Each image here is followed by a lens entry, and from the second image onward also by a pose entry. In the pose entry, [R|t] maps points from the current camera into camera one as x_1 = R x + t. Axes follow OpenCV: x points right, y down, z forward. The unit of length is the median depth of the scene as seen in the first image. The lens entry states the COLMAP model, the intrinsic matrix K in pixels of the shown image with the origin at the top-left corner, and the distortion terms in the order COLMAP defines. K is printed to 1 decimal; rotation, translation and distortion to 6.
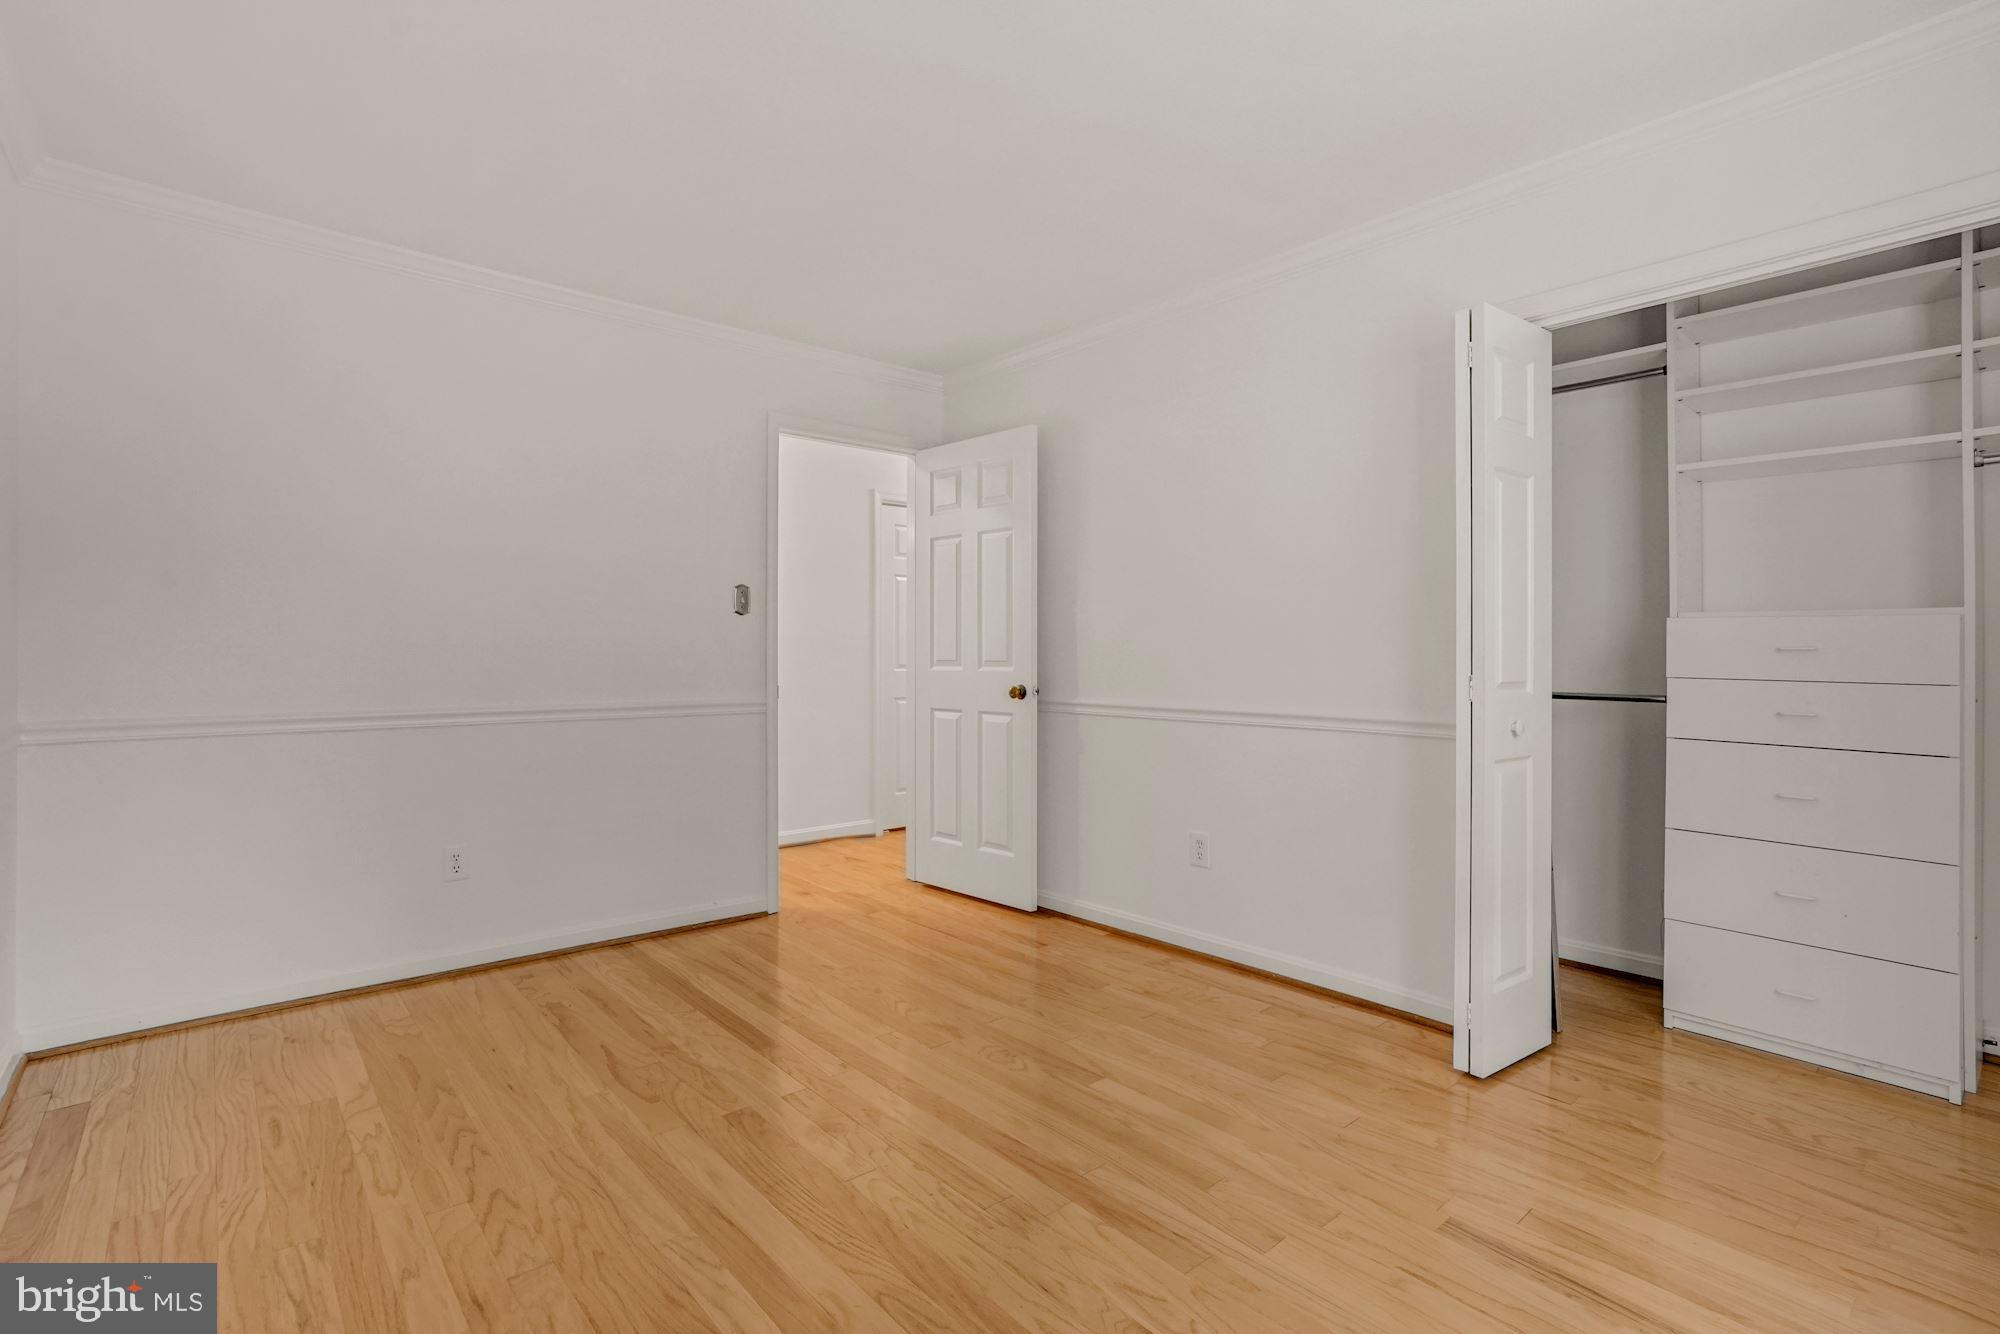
lens RADIAL K [[942.7, 0, 993.2], [0, 942.7, 655.4], [0, 0, 1]] dist [-0.032637, 0.013145]
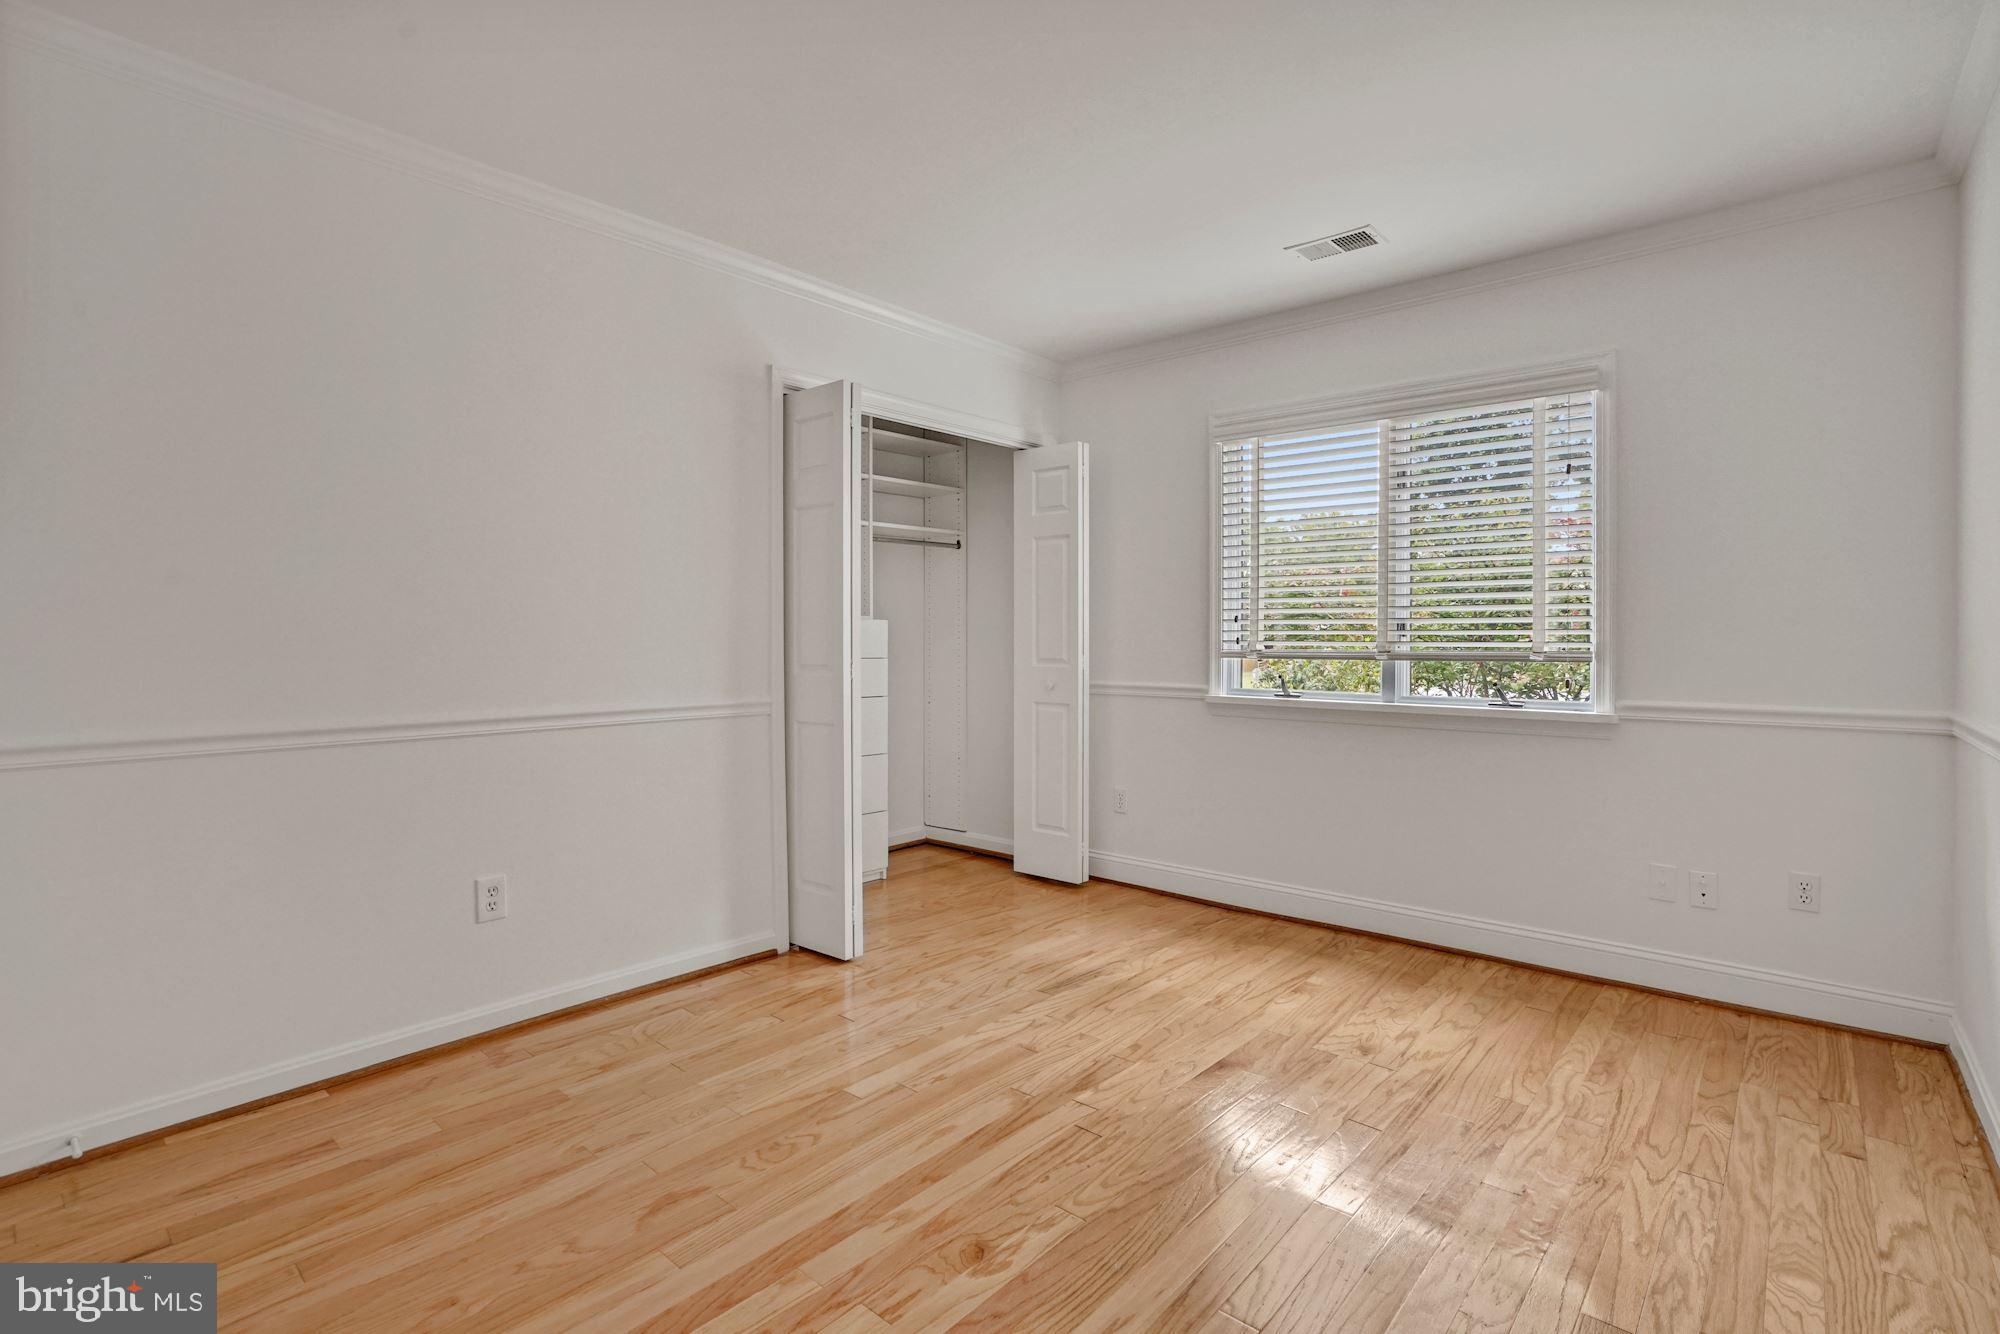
lens RADIAL K [[942.7, 0, 1008.8], [0, 942.7, 647.7], [0, 0, 1]] dist [-0.032637, 0.013145]
pose [[-0.147656, -0.012048, 0.988965, -0.878872], [0.001846, 0.999921, 0.012457, -0.013613], [-0.989037, 0.003665, -0.147622, 1.007719]]
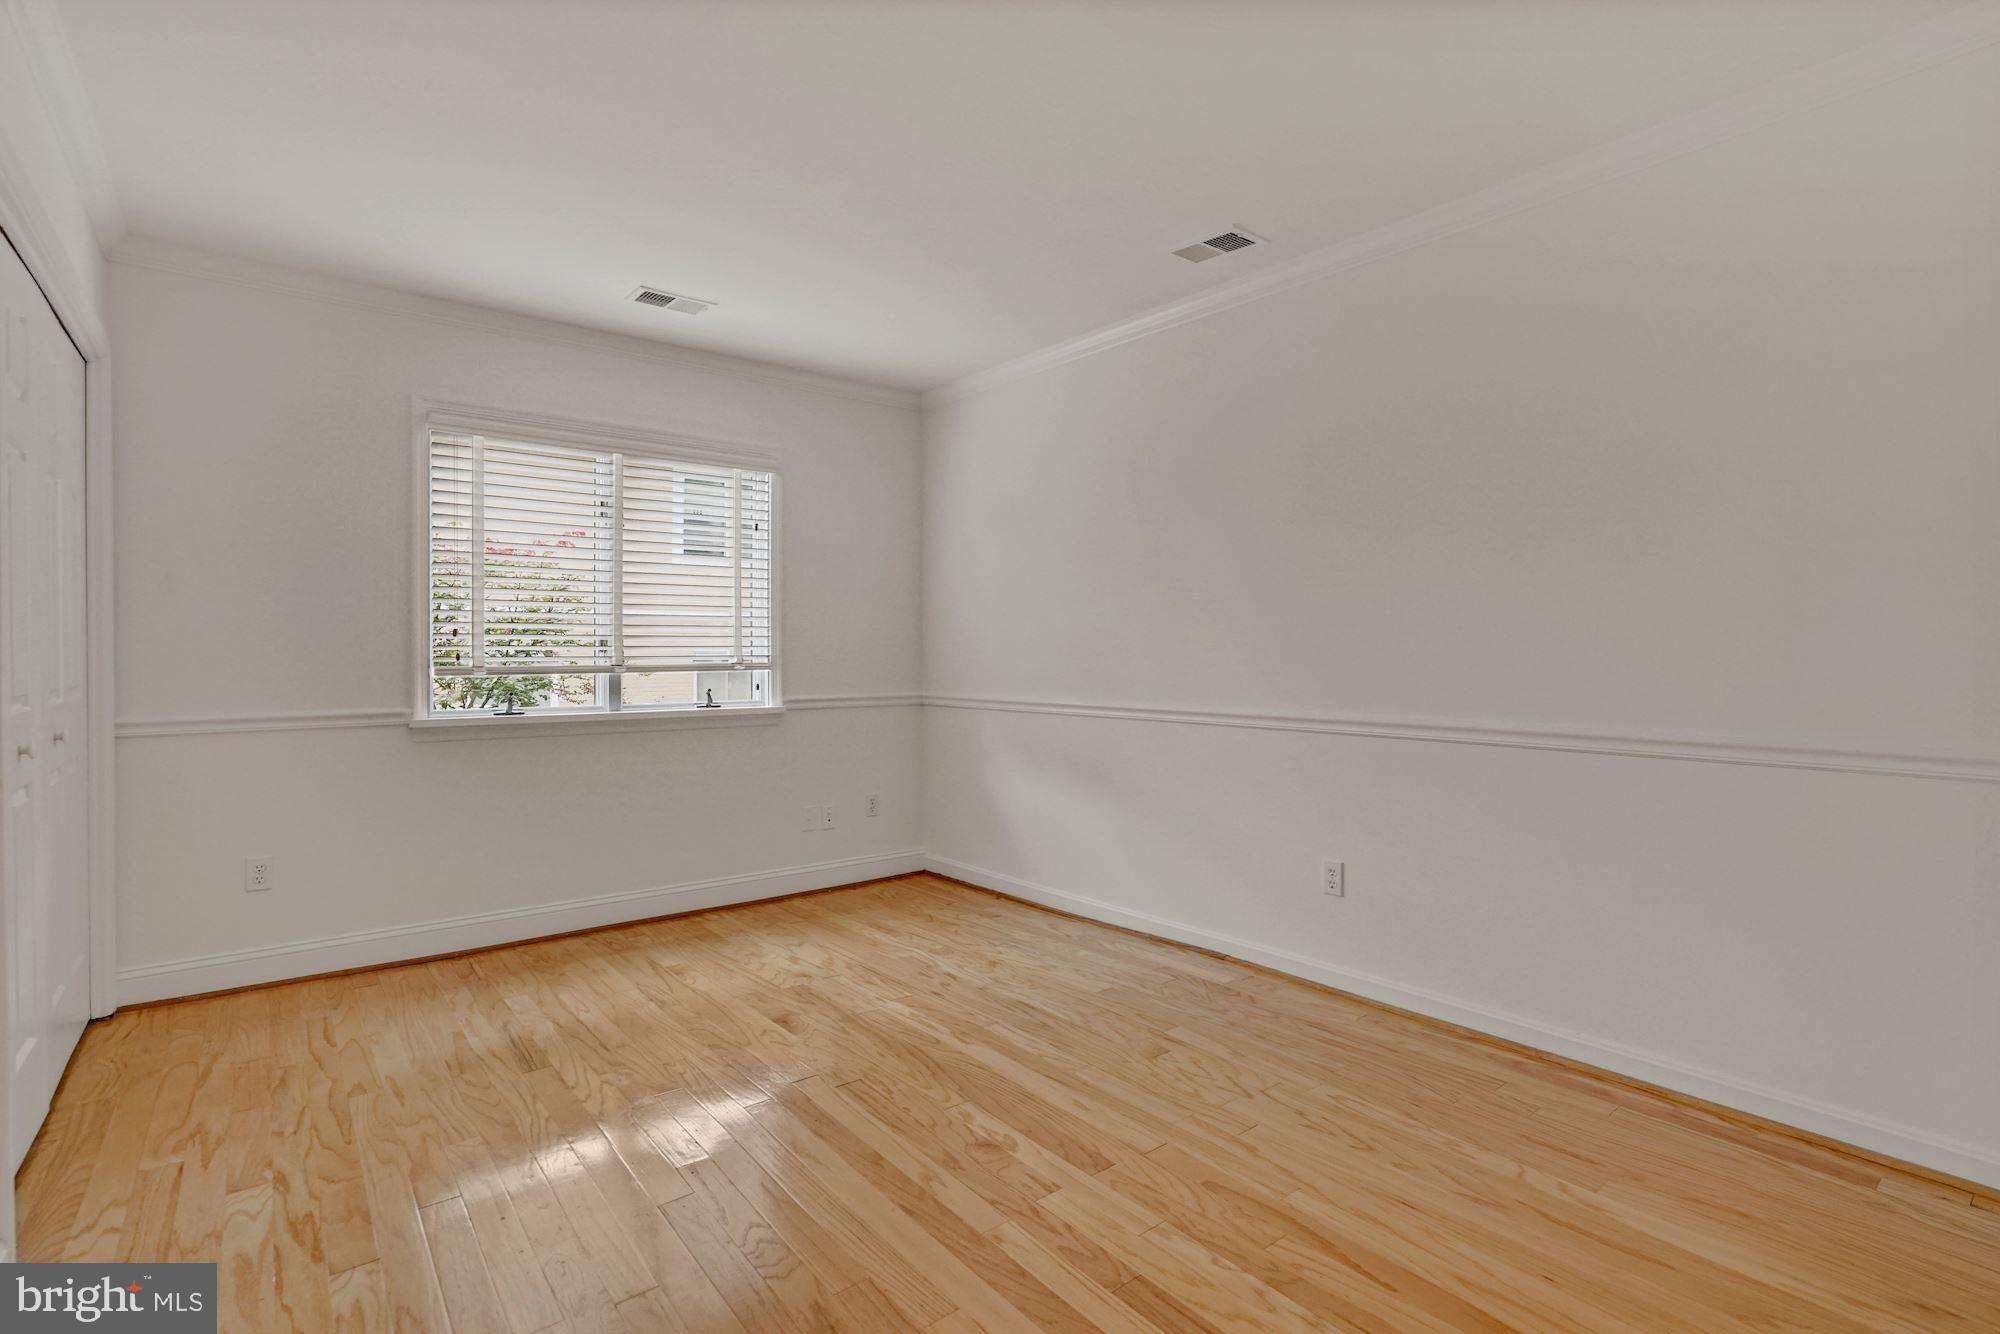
lens RADIAL K [[942.7, 0, 1004.2], [0, 942.7, 658.2], [0, 0, 1]] dist [-0.032637, 0.013145]
pose [[-0.999587, 0.000045, 0.028734, -0.198471], [0.000251, 0.999974, 0.007167, -0.011196], [-0.028733, 0.007171, -0.999561, 1.829681]]
